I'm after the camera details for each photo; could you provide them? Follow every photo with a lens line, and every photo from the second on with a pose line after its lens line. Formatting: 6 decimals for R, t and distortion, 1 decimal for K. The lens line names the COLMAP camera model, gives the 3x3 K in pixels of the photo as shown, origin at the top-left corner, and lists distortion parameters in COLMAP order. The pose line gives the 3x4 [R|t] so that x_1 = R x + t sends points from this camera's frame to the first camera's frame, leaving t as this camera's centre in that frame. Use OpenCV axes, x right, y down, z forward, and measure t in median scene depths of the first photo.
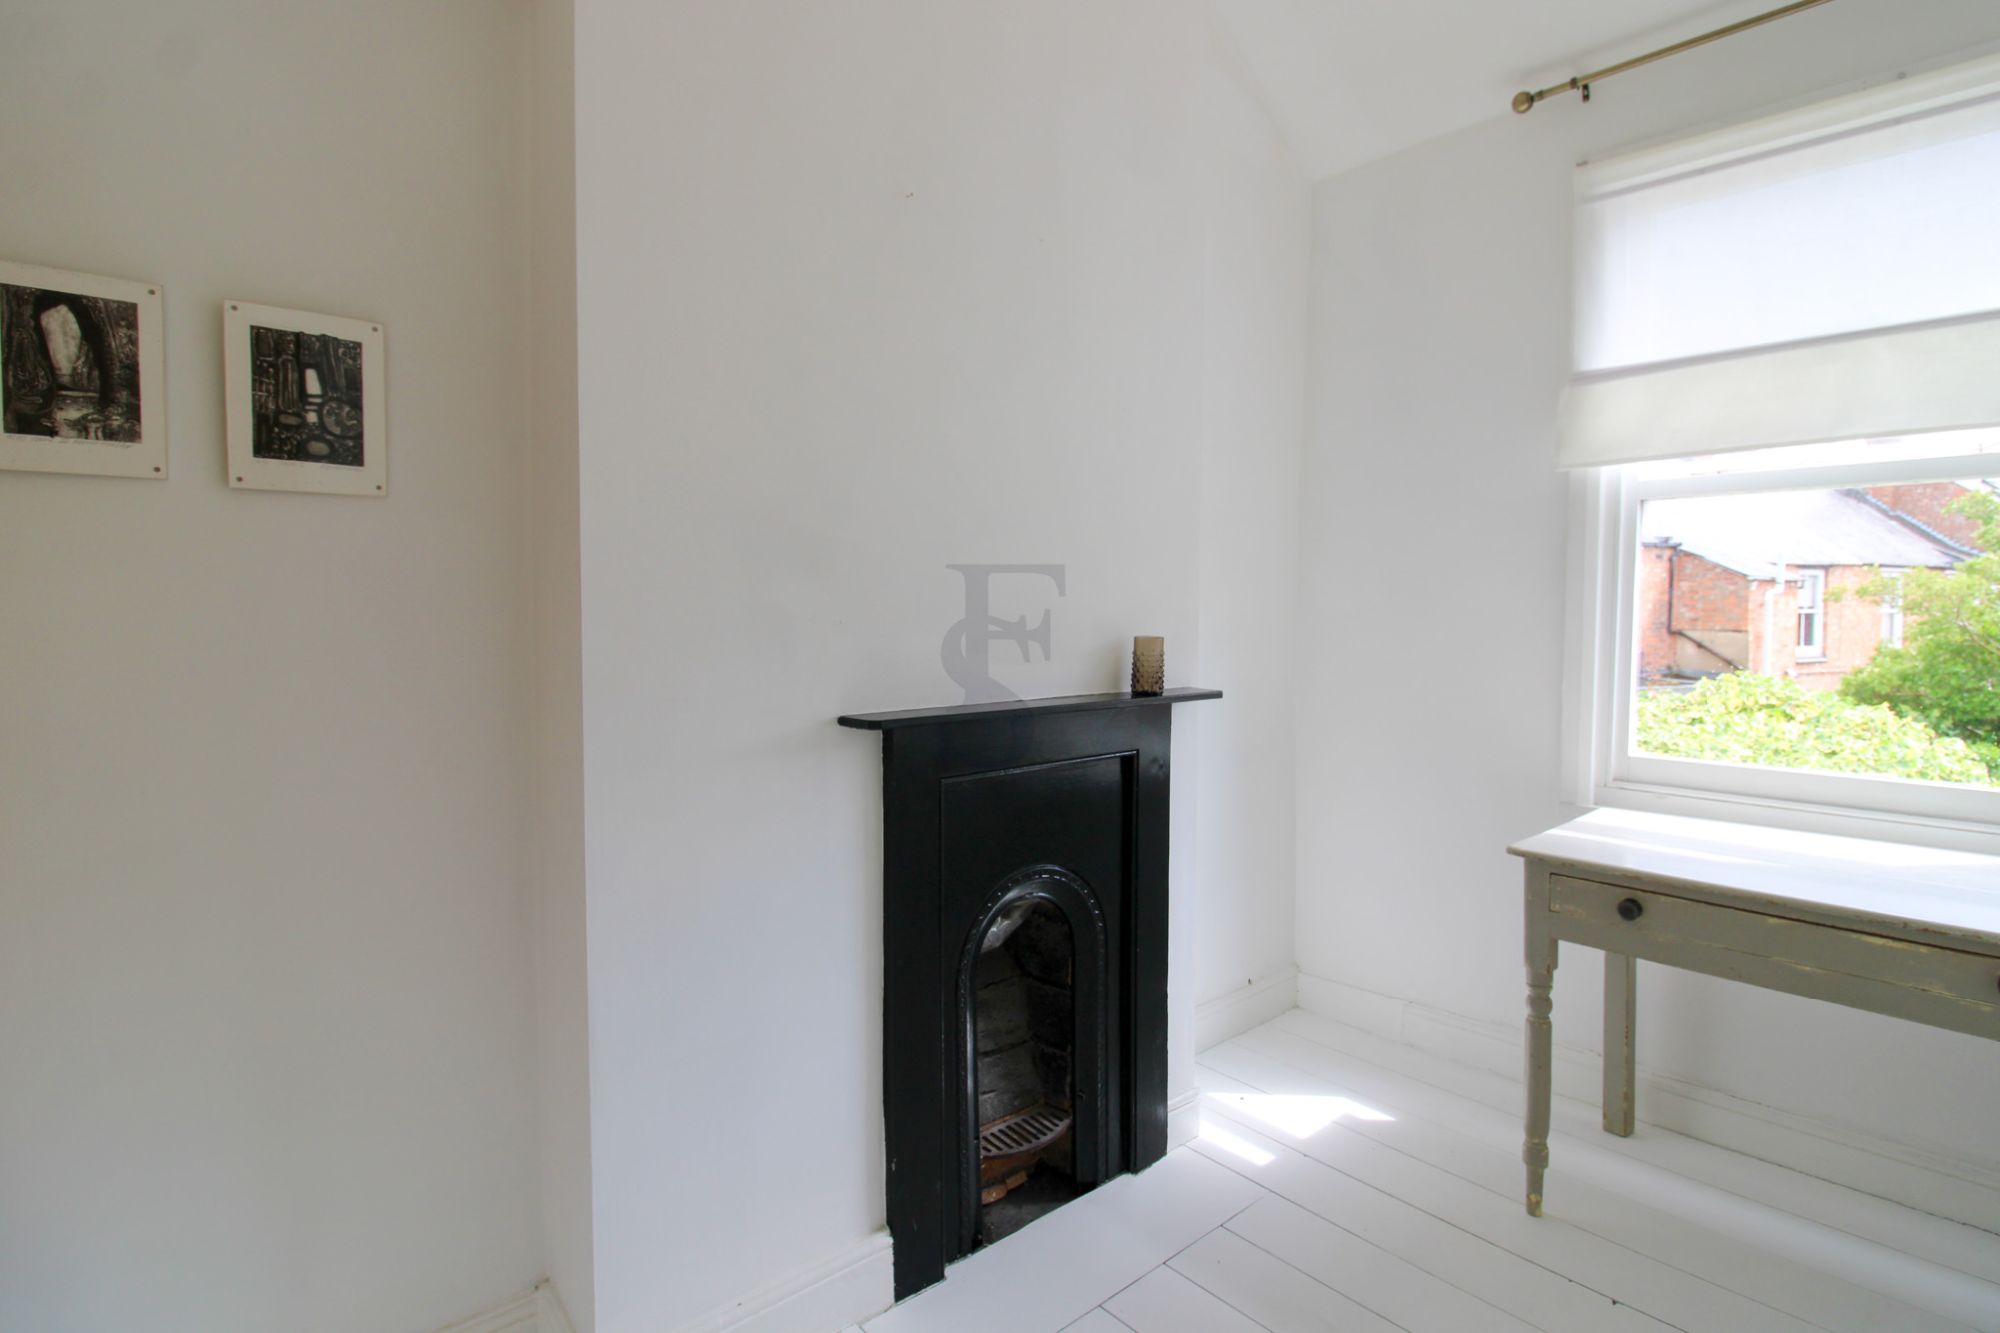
lens RADIAL K [[950.9, 0, 1002.6], [0, 950.9, 644.4], [0, 0, 1]] dist [-0.026985, -0.000601]
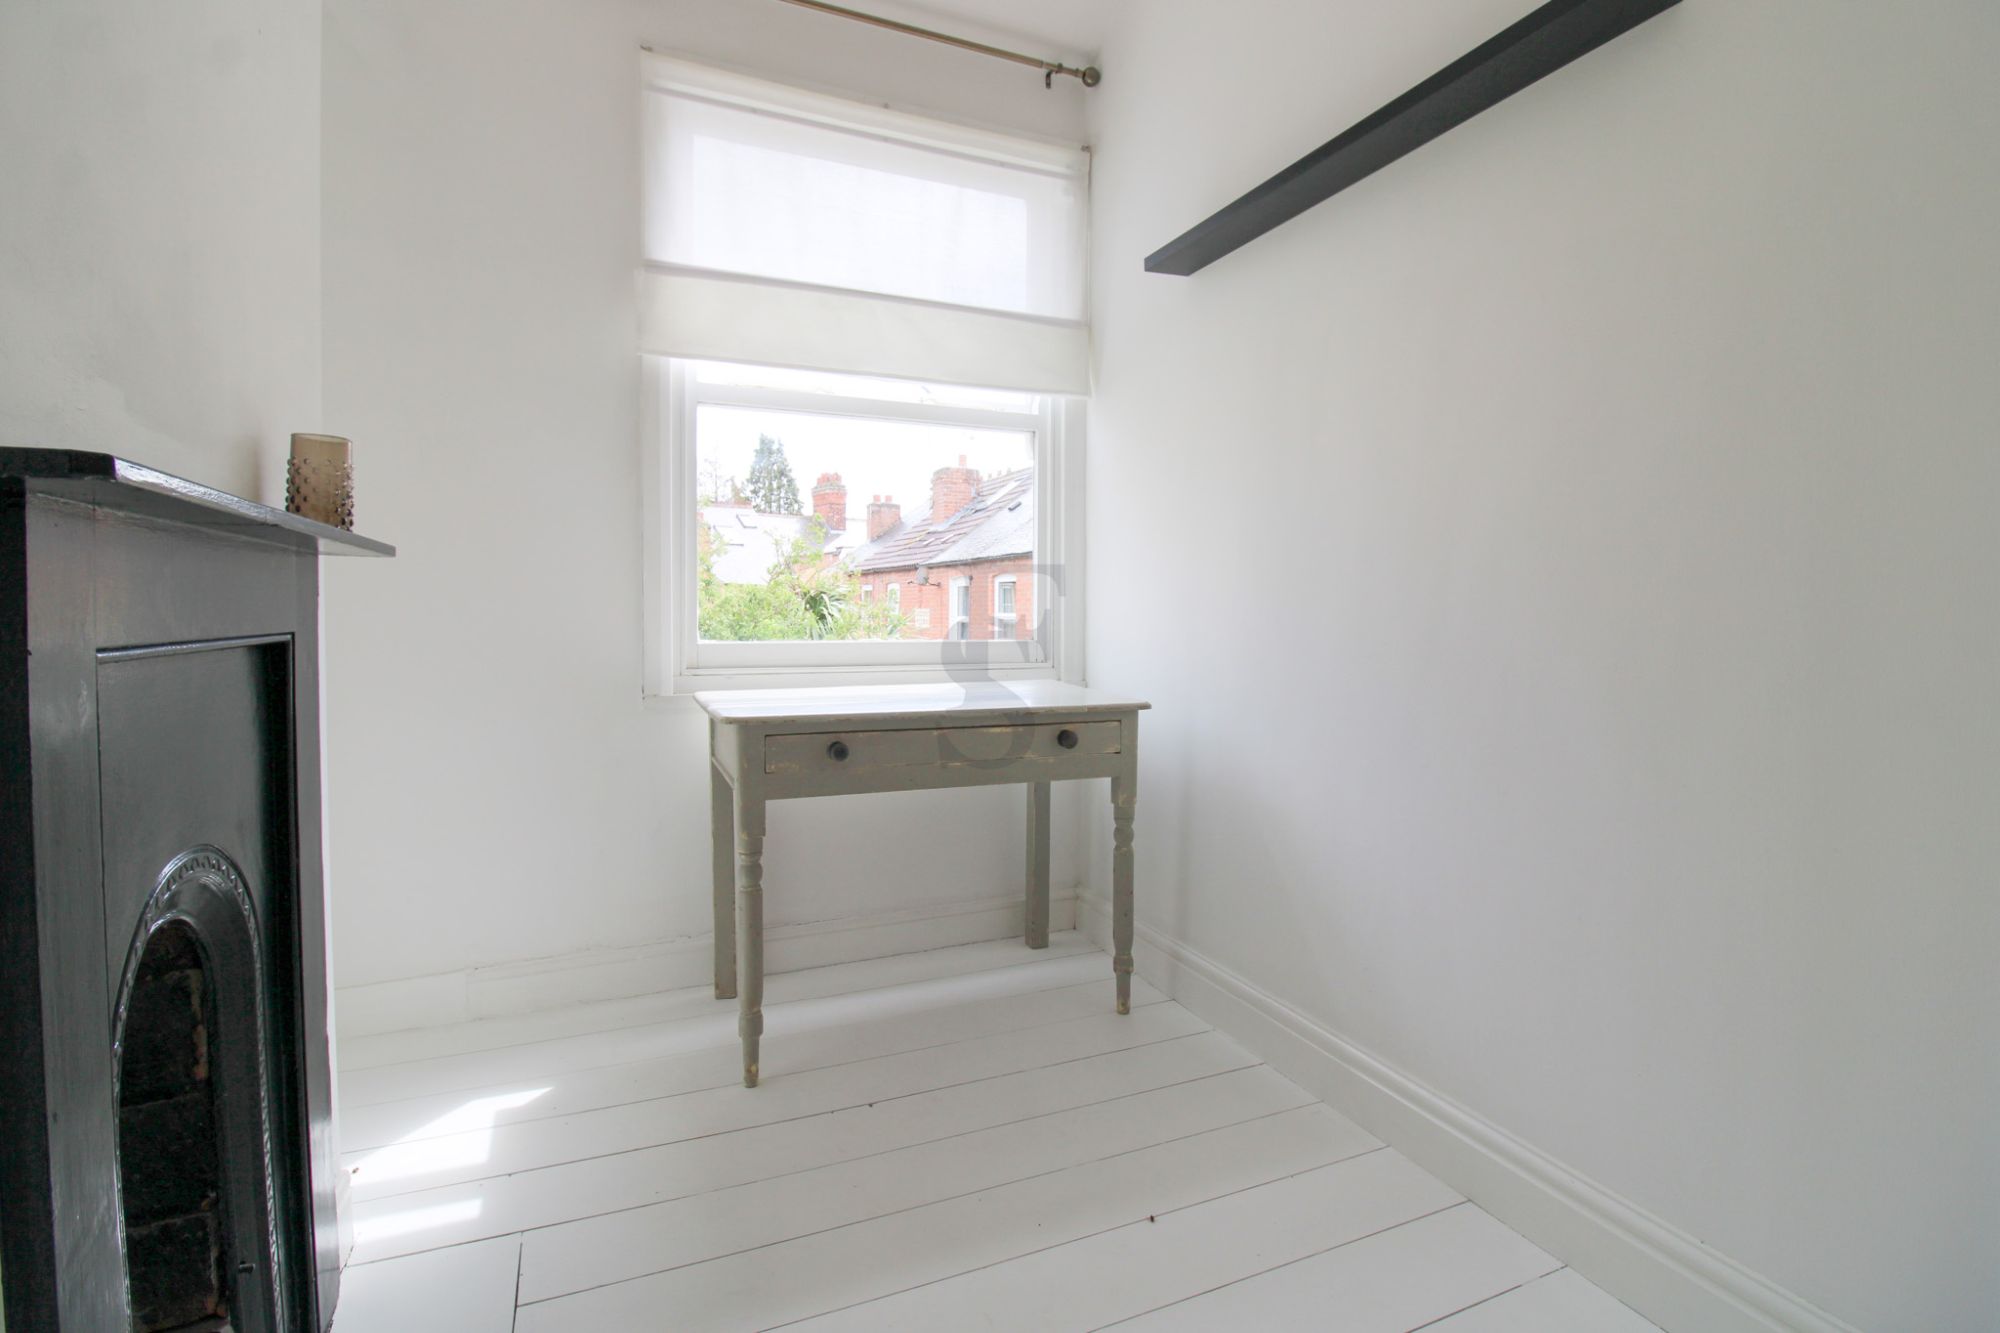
lens RADIAL K [[950.9, 0, 1002.6], [0, 950.9, 644.4], [0, 0, 1]] dist [-0.026985, -0.000601]
pose [[0.304647, -0.035722, 0.951795, -0.272662], [0.024682, 0.999257, 0.029603, 0.112706], [-0.952145, 0.014474, 0.305303, 0.412715]]
